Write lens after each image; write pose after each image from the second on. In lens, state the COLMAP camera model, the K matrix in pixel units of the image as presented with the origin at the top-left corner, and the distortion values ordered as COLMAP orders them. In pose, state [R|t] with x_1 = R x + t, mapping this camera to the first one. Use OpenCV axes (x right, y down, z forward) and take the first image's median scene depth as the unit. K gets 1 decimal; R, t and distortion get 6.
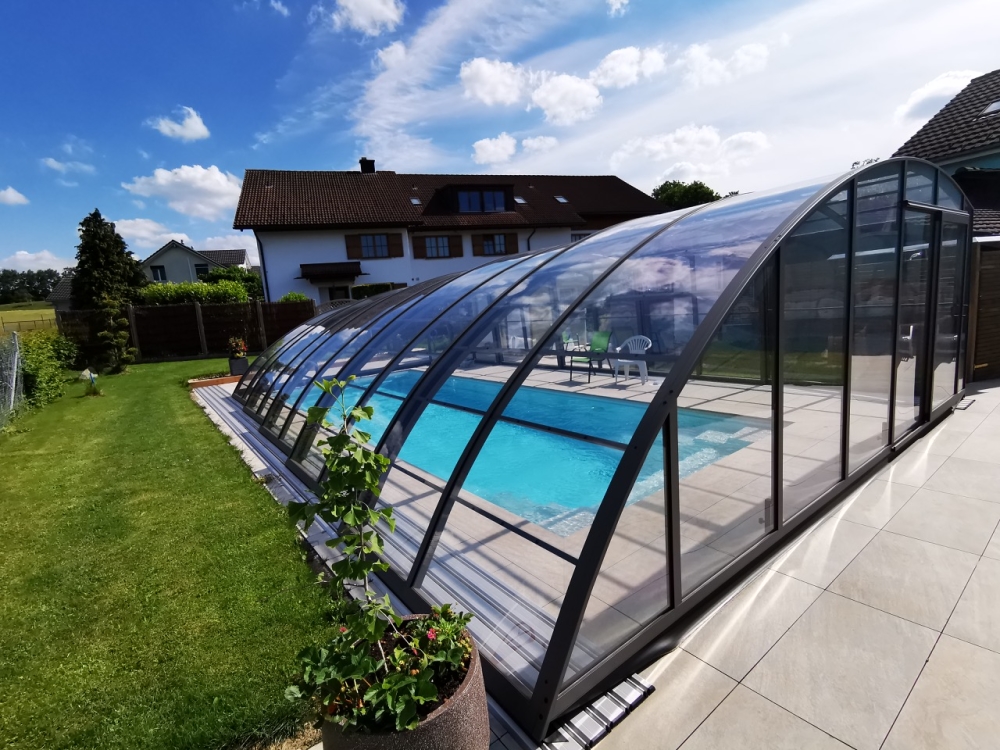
lens RADIAL K [[460.2, 0, 500.6], [0, 460.2, 370.0], [0, 0, 1]] dist [0.003192, 0.000915]
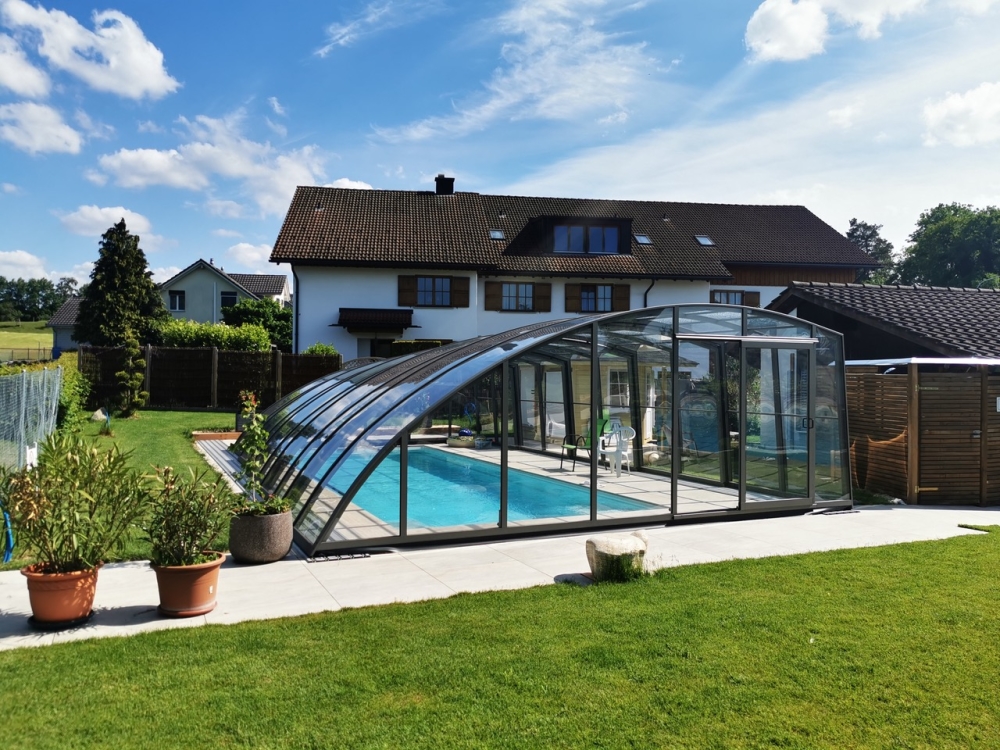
lens RADIAL K [[774.2, 0, 500.0], [0, 774.2, 375.0], [0, 0, 1]] dist [0.012692, 0.004166]
pose [[0.971093, 0.088286, -0.221774, 0.133099], [-0.118183, 0.985047, -0.125357, 0.016968], [0.207390, 0.147943, 0.967007, -0.204737]]
